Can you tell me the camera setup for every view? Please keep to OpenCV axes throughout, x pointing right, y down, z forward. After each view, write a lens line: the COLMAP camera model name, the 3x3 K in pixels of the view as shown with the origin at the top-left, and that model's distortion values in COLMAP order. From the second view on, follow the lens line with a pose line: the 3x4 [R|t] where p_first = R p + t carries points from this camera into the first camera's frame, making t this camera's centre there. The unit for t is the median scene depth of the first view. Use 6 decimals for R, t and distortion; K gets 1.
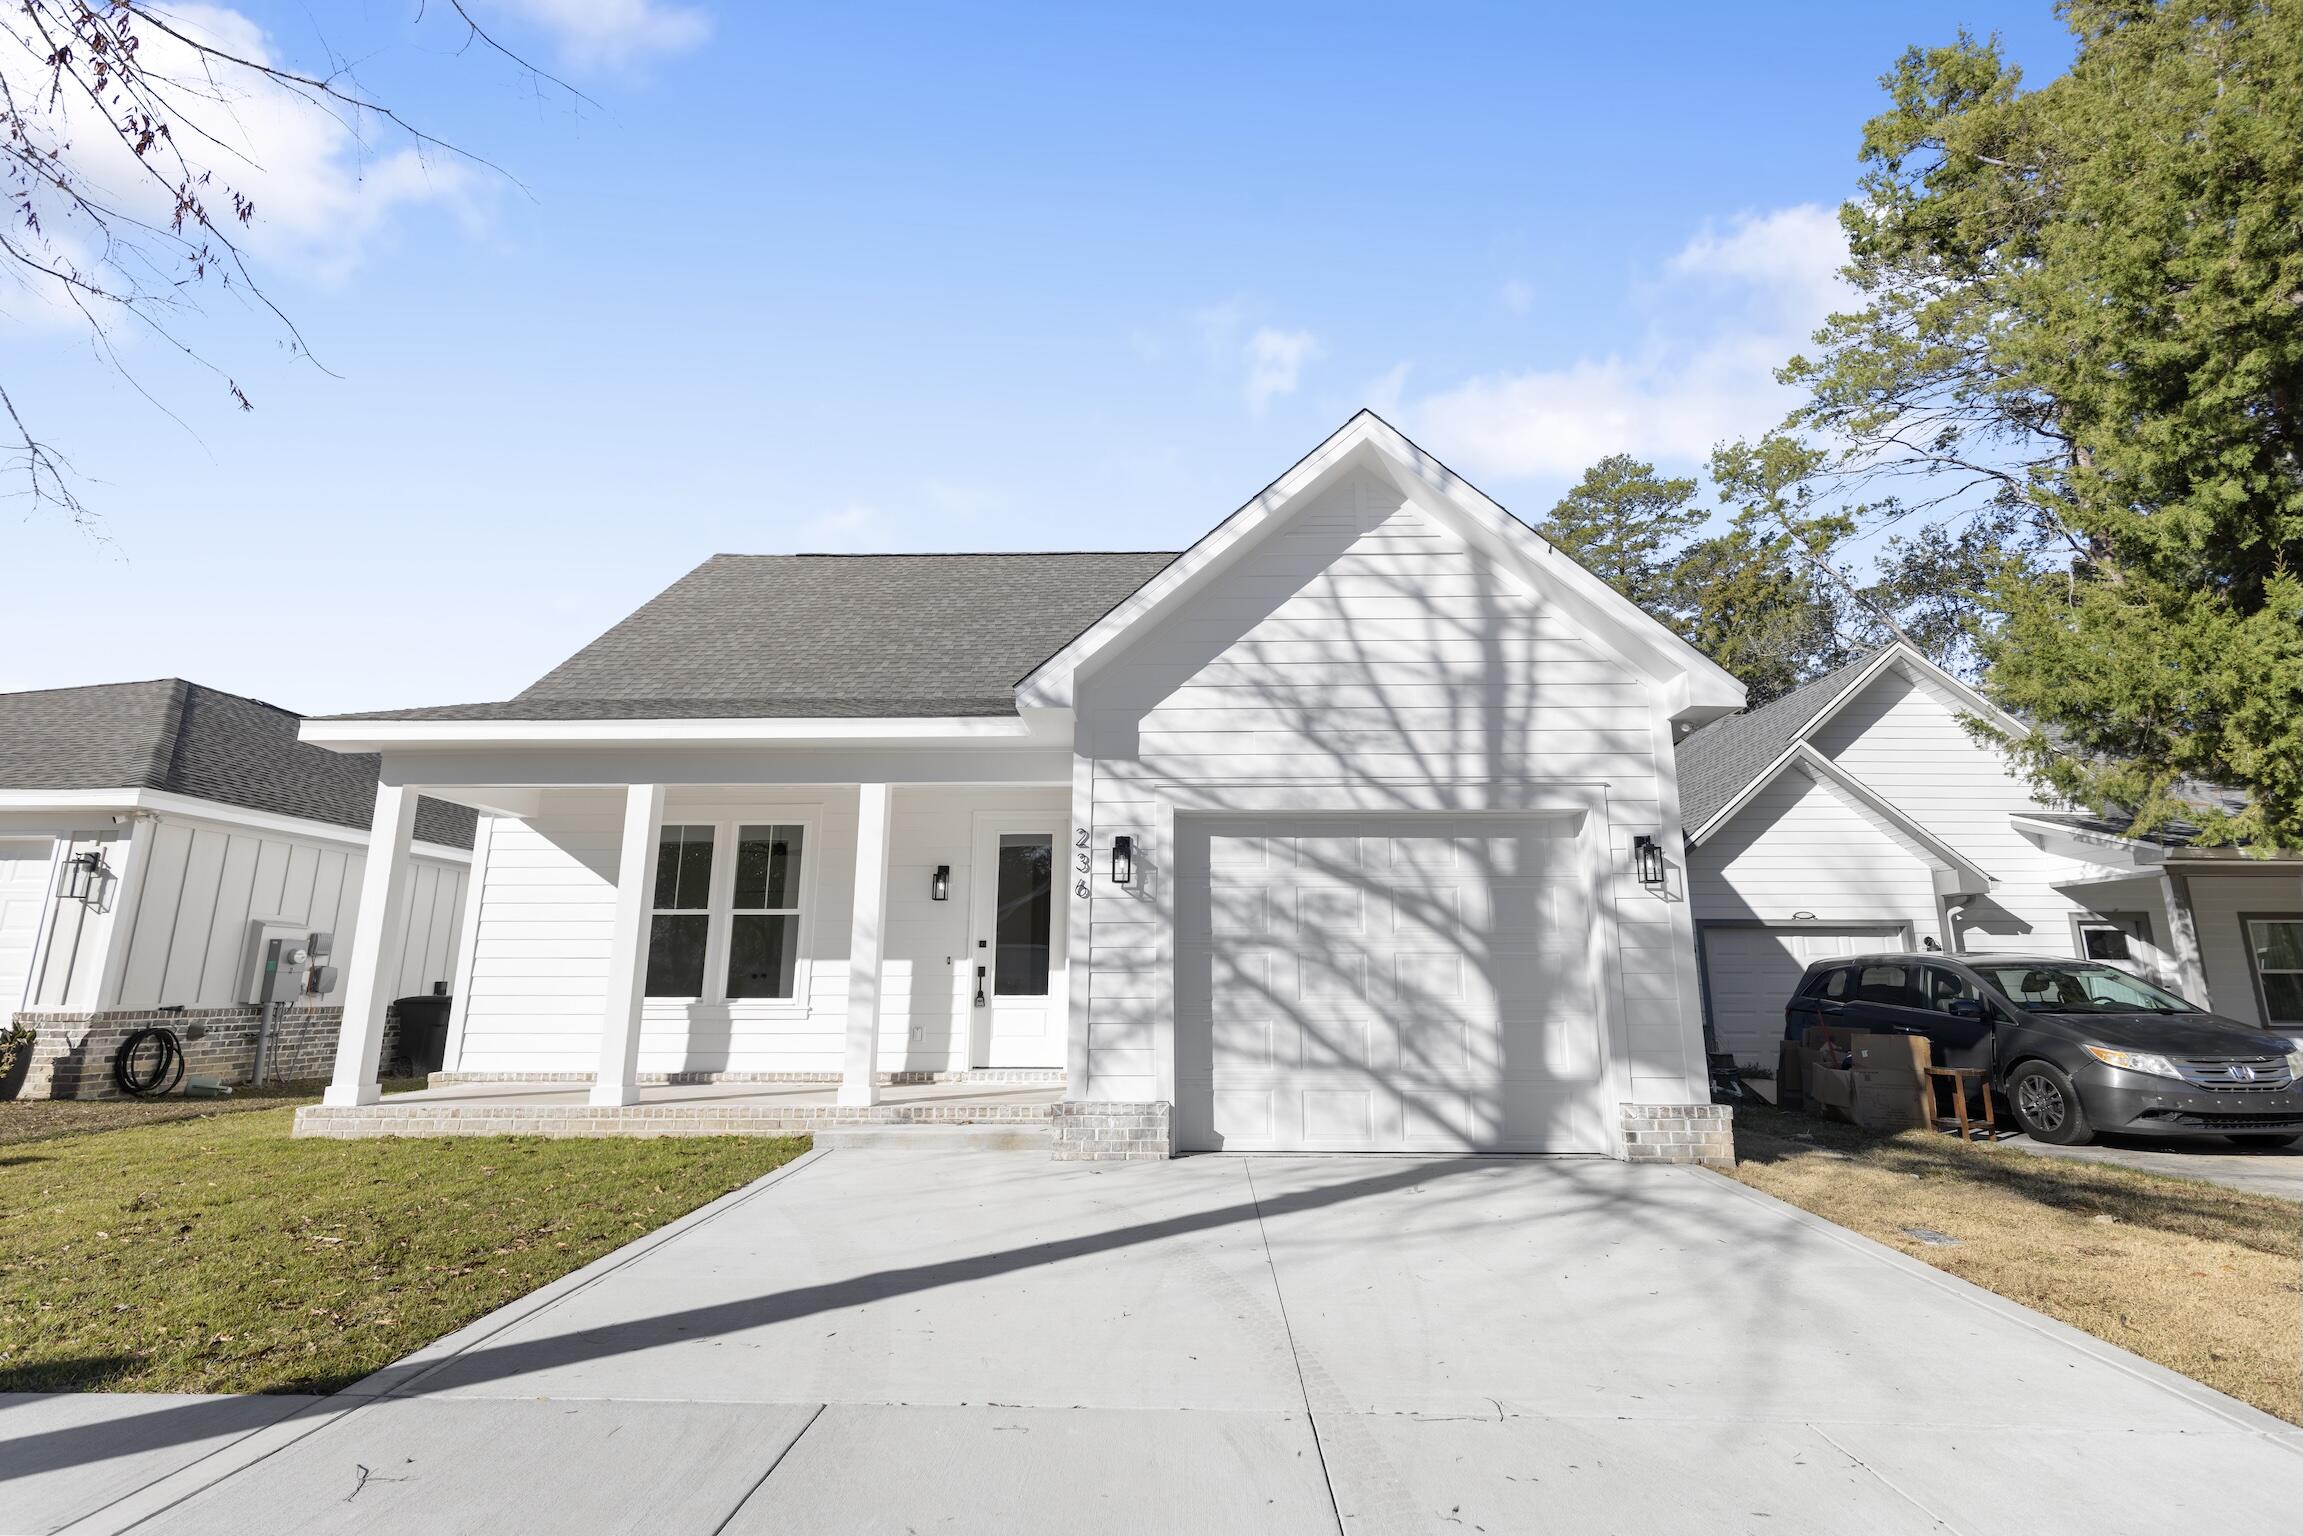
lens RADIAL K [[1058.1, 0, 1172.3], [0, 1058.1, 758.4], [0, 0, 1]] dist [0.031139, -0.019764]
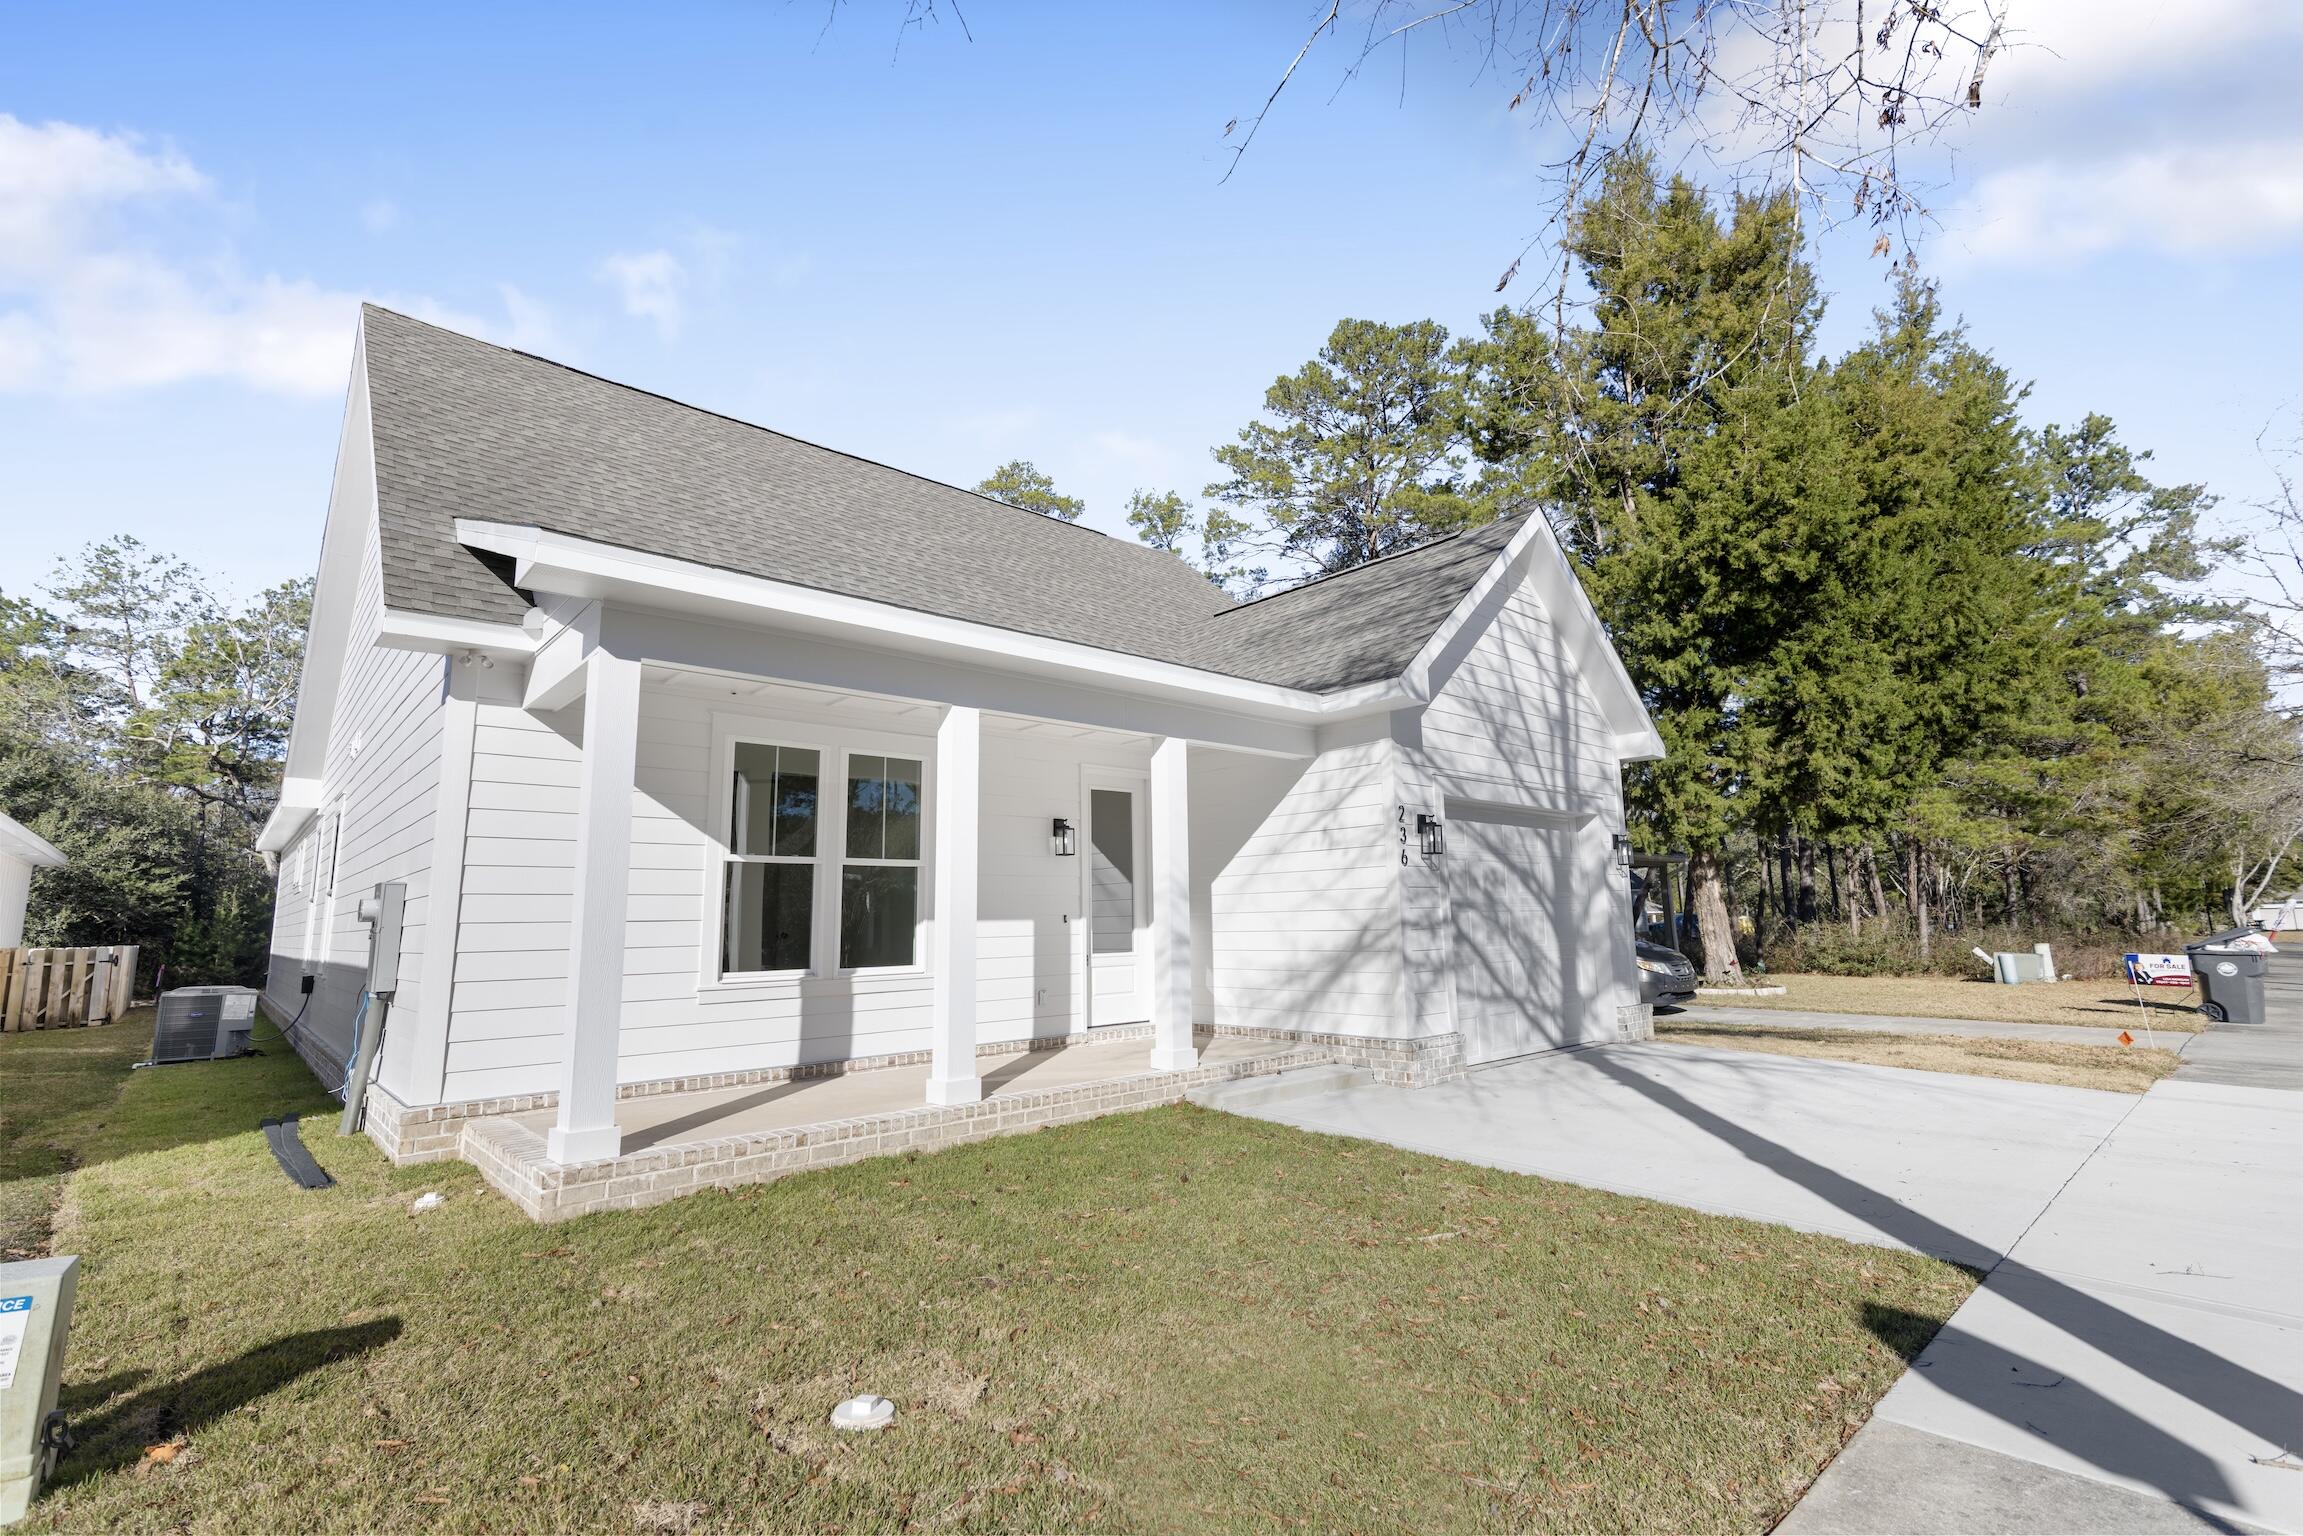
lens RADIAL K [[1039.2, 0, 1166.3], [0, 1039.2, 761.0], [0, 0, 1]] dist [0.029490, -0.017348]
pose [[0.713478, 0.094705, 0.694248, -0.926521], [-0.131760, 0.991282, 0.000185, 0.044126], [-0.688178, -0.091606, 0.719736, 0.324238]]
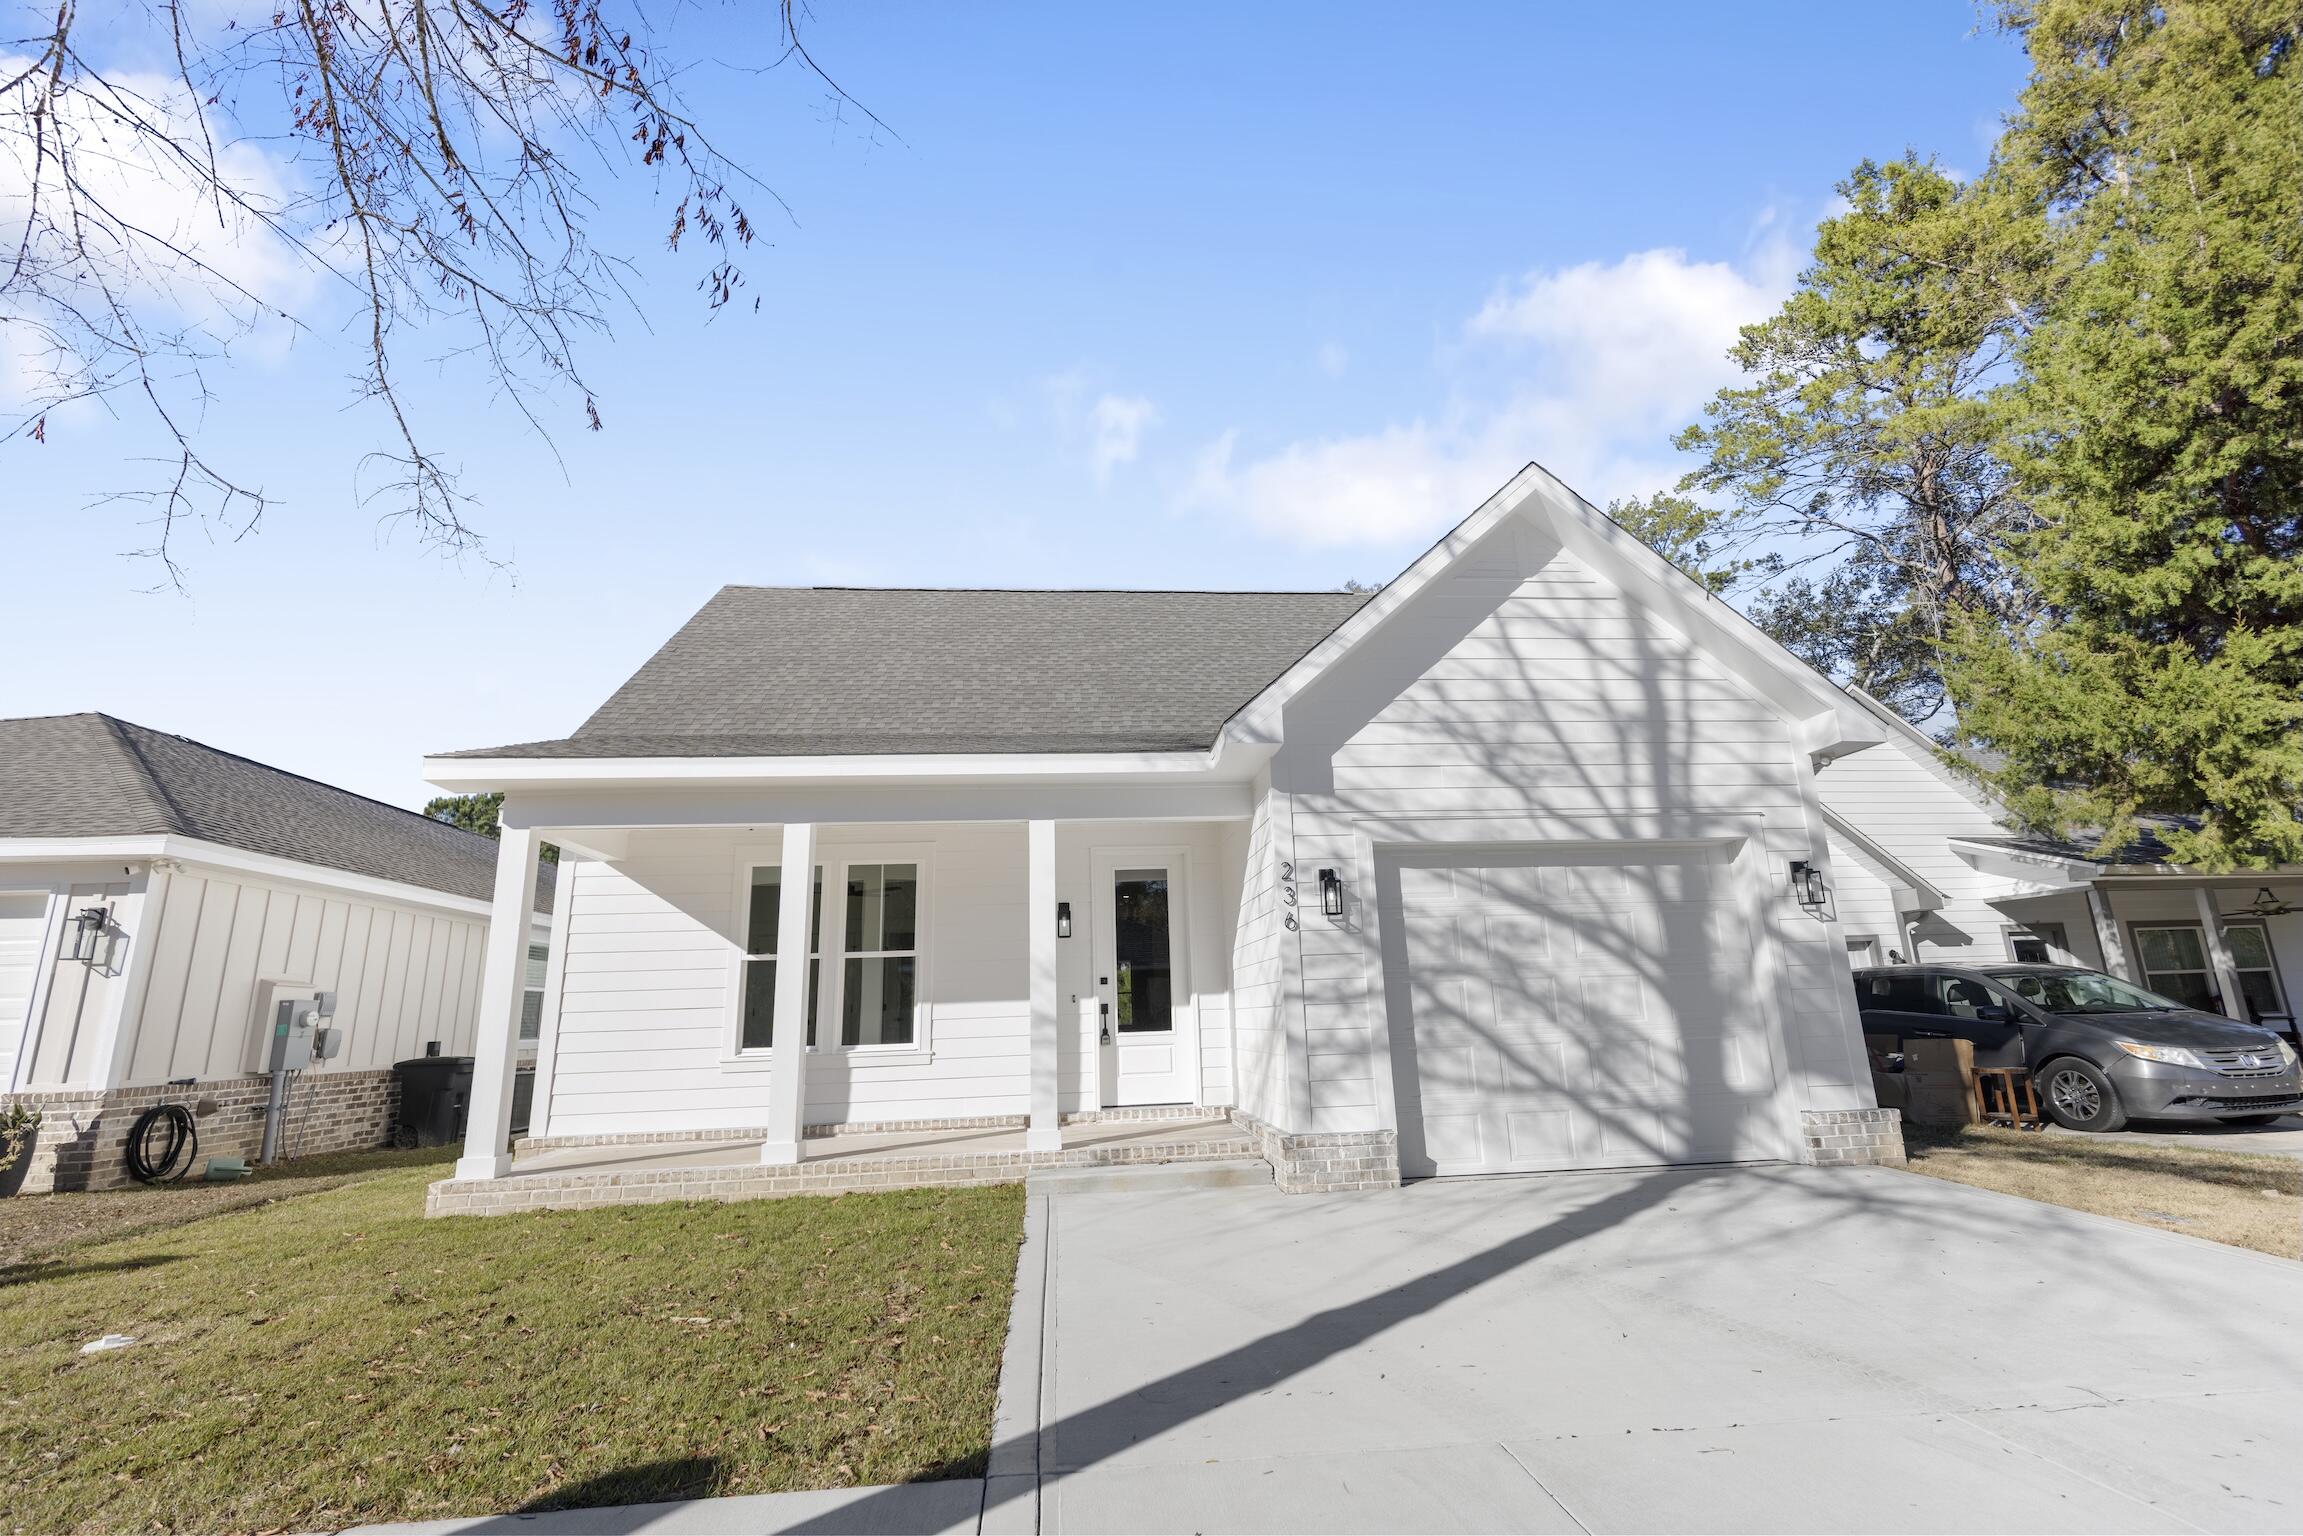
lens RADIAL K [[1039.2, 0, 1166.3], [0, 1039.2, 761.0], [0, 0, 1]] dist [0.029490, -0.017348]
pose [[0.991563, -0.002968, 0.129591, -0.288103], [0.006926, 0.999523, -0.030109, -0.001880], [-0.129440, 0.030753, 0.991110, 0.021495]]
